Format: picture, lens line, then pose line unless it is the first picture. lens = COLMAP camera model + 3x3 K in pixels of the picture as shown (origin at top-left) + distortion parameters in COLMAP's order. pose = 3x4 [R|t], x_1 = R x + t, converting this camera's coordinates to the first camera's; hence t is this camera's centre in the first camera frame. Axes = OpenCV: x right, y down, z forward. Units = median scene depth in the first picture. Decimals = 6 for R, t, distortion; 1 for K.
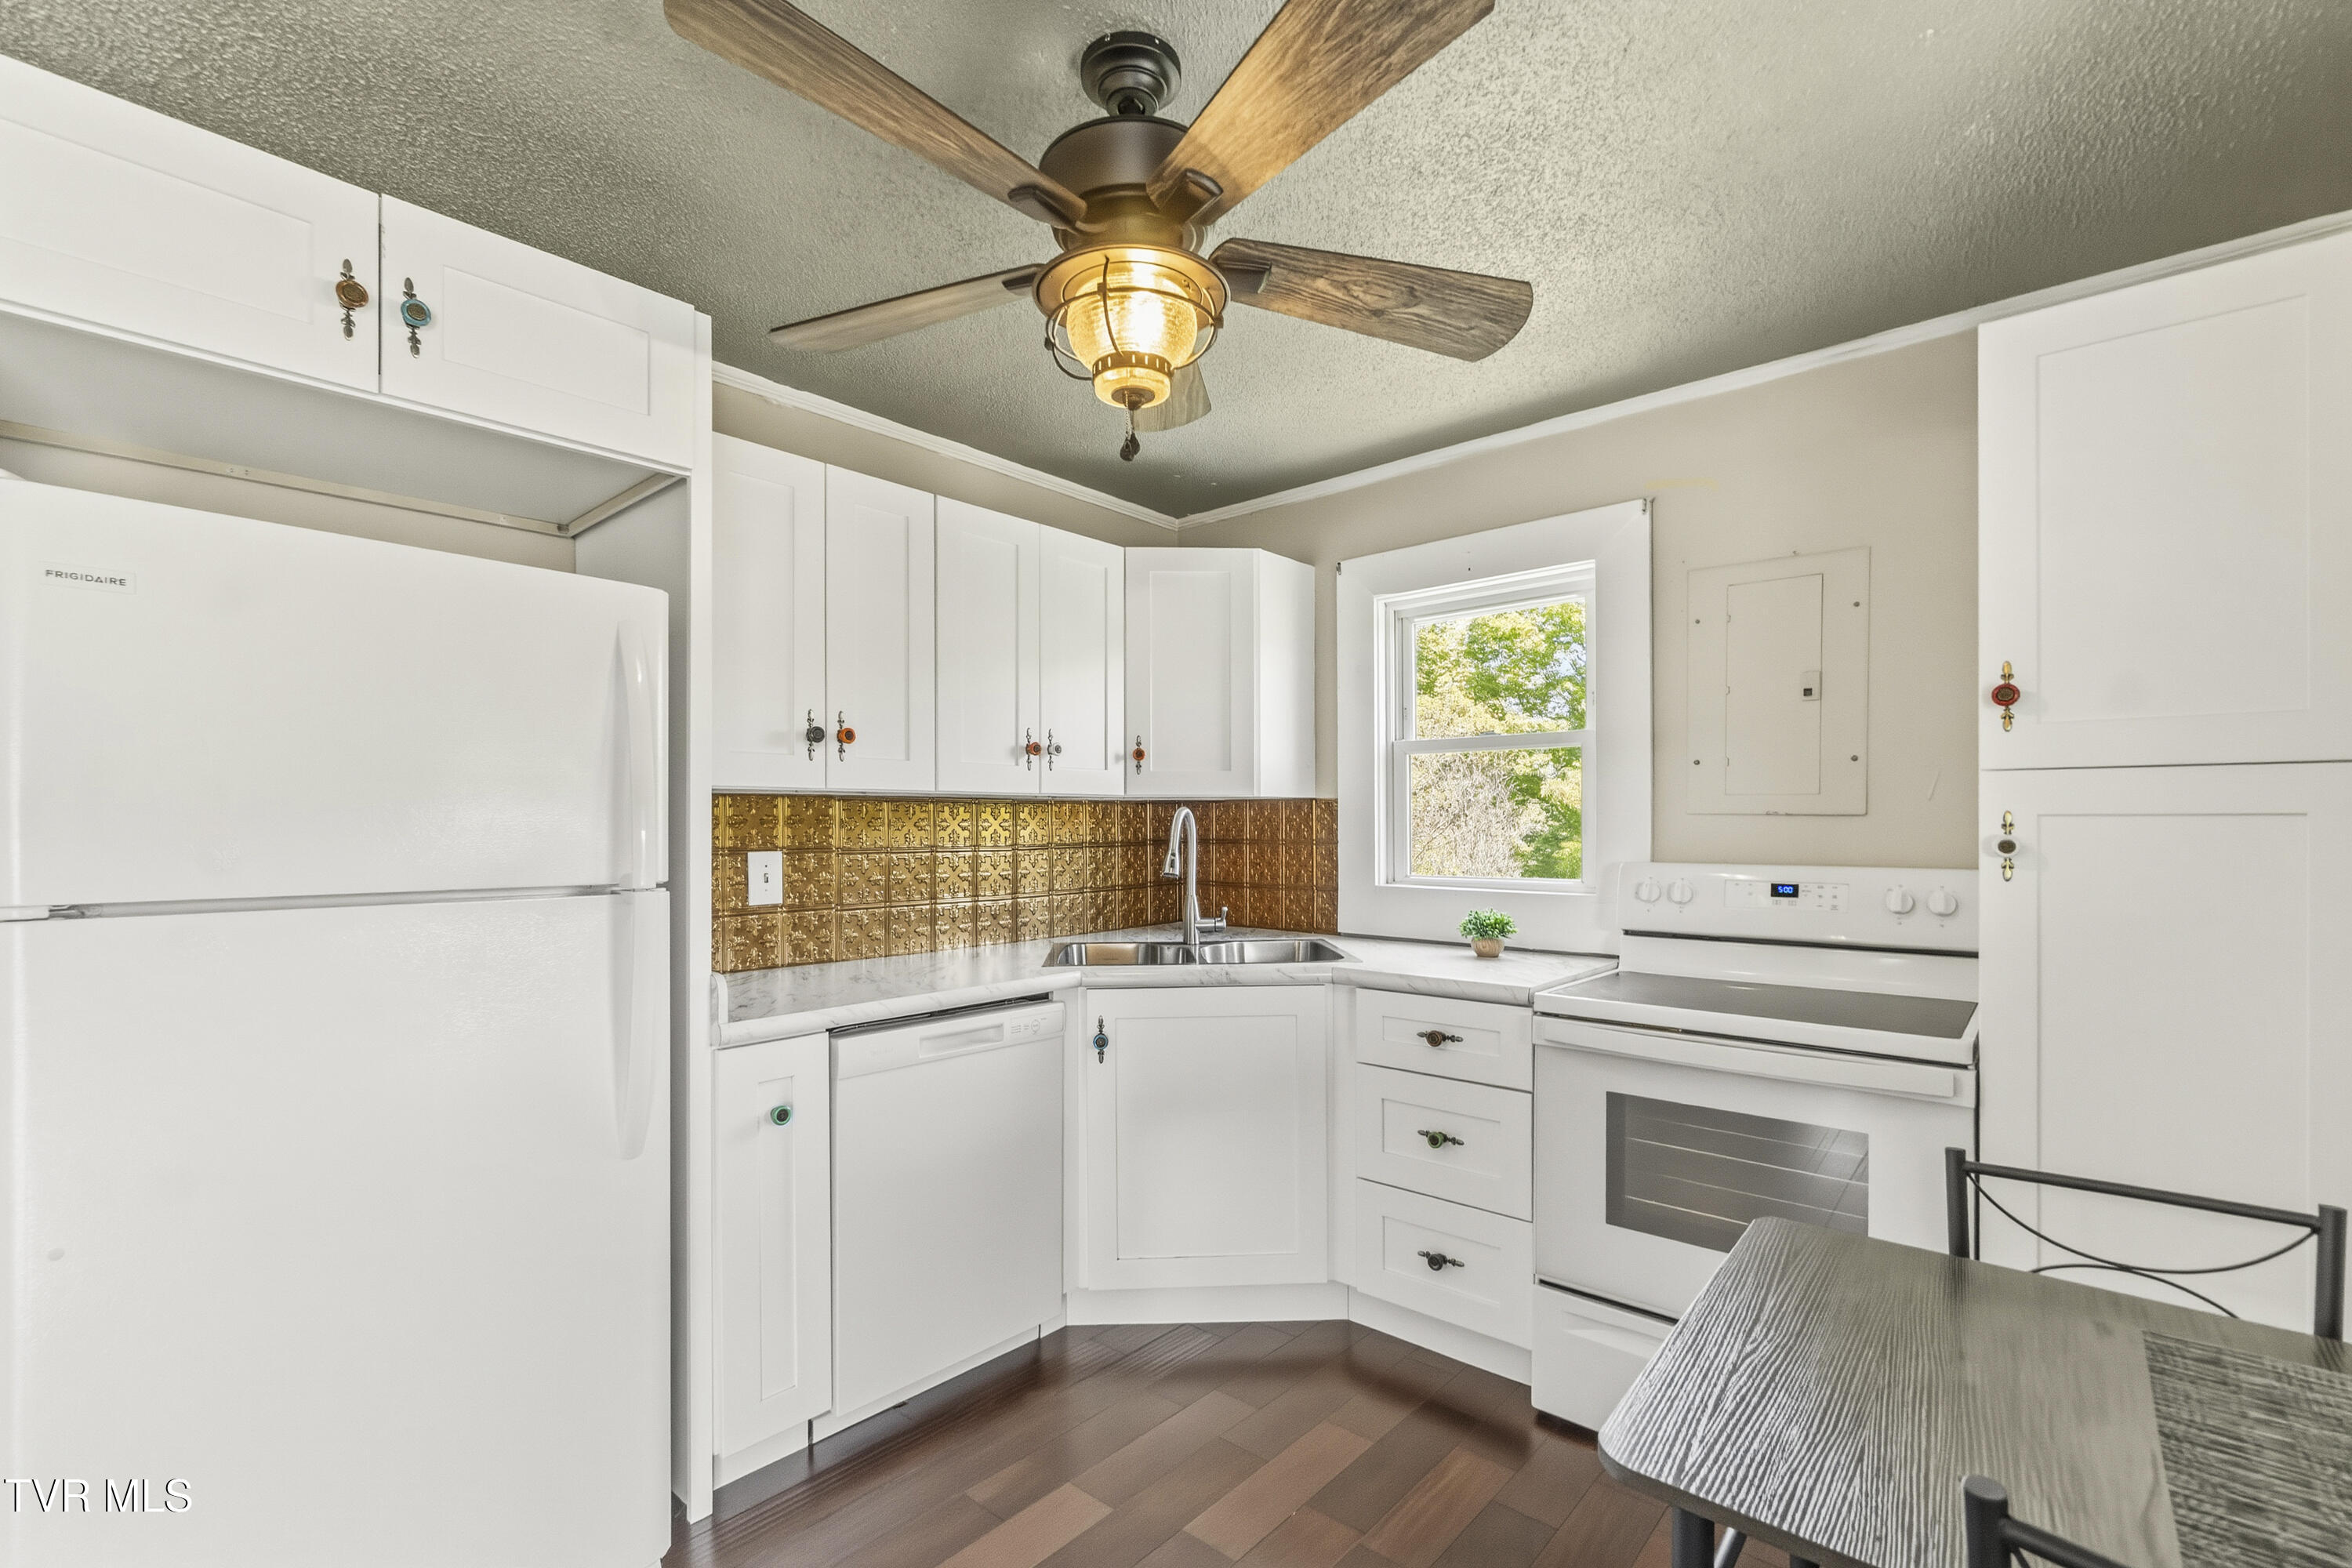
lens RADIAL K [[1018.5, 0, 1173.7], [0, 1018.5, 829.4], [0, 0, 1]] dist [-0.015676, -0.000014]
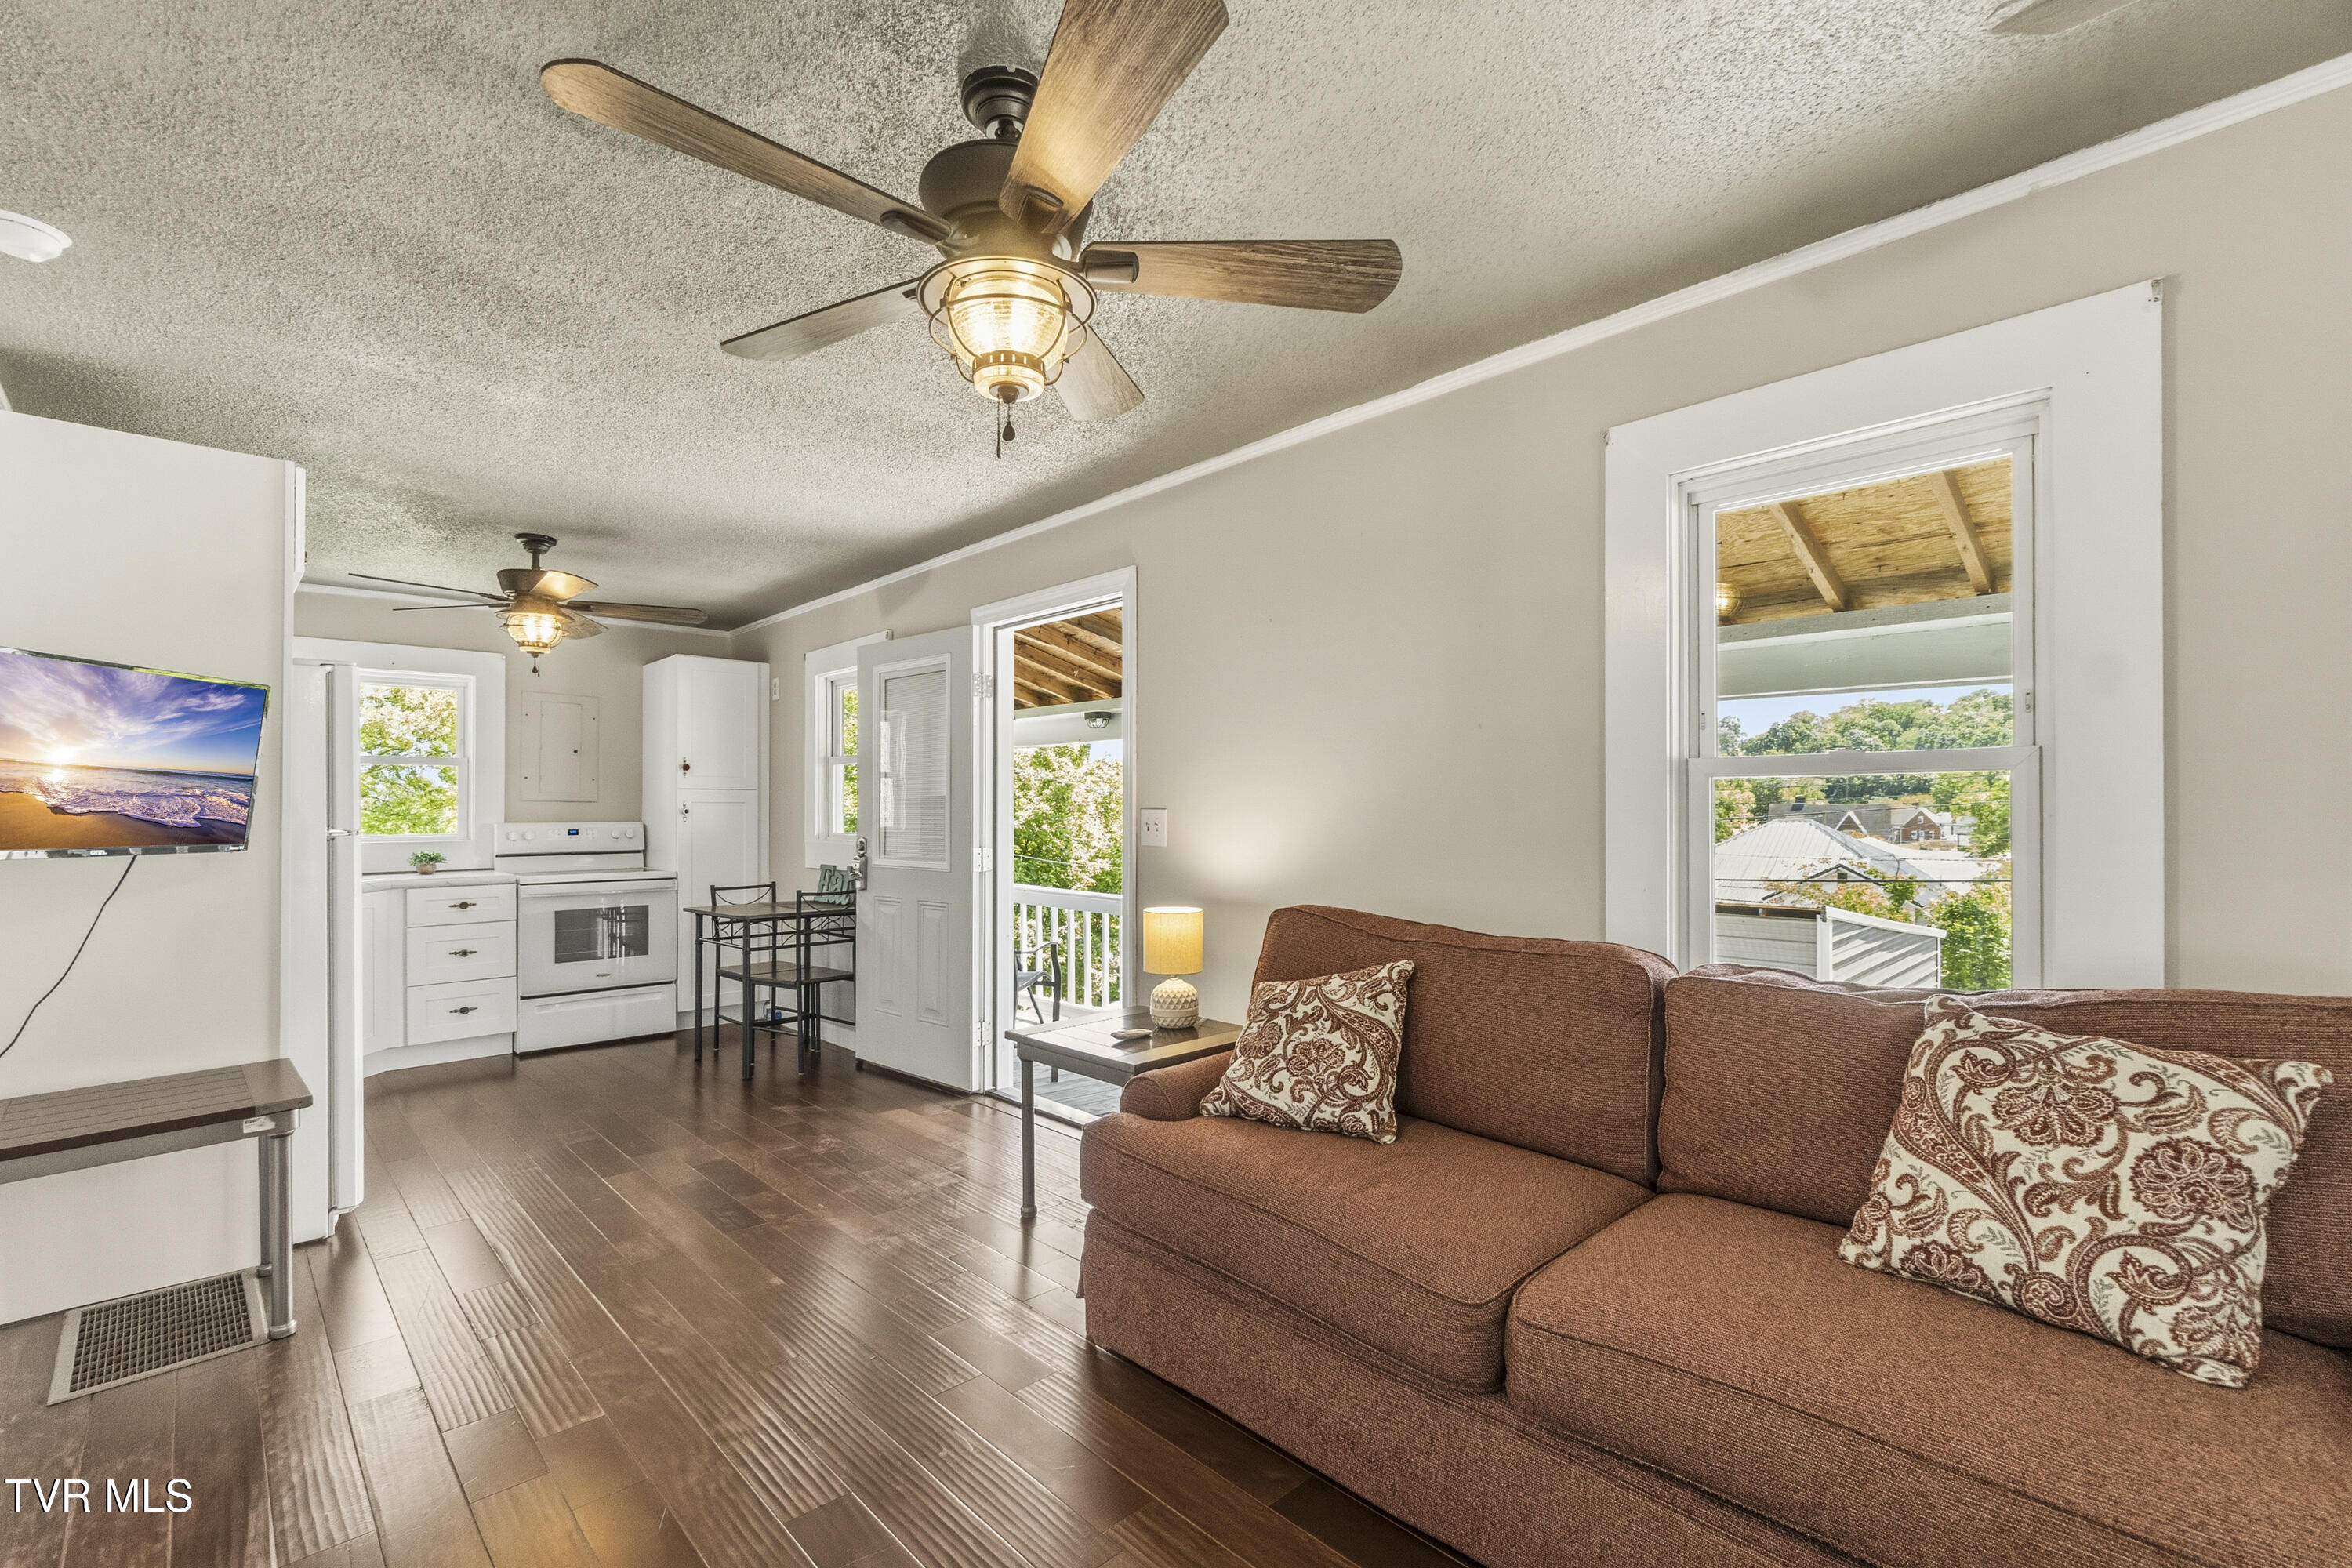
lens RADIAL K [[1003.7, 0, 1176.0], [0, 1003.7, 784.0], [0, 0, 1]] dist [-0.002217, -0.000057]
pose [[0.065861, 0.029721, 0.997386, -1.556045], [0.007896, 0.999509, -0.030306, 0.024178], [-0.997798, 0.009871, 0.065594, -0.559228]]
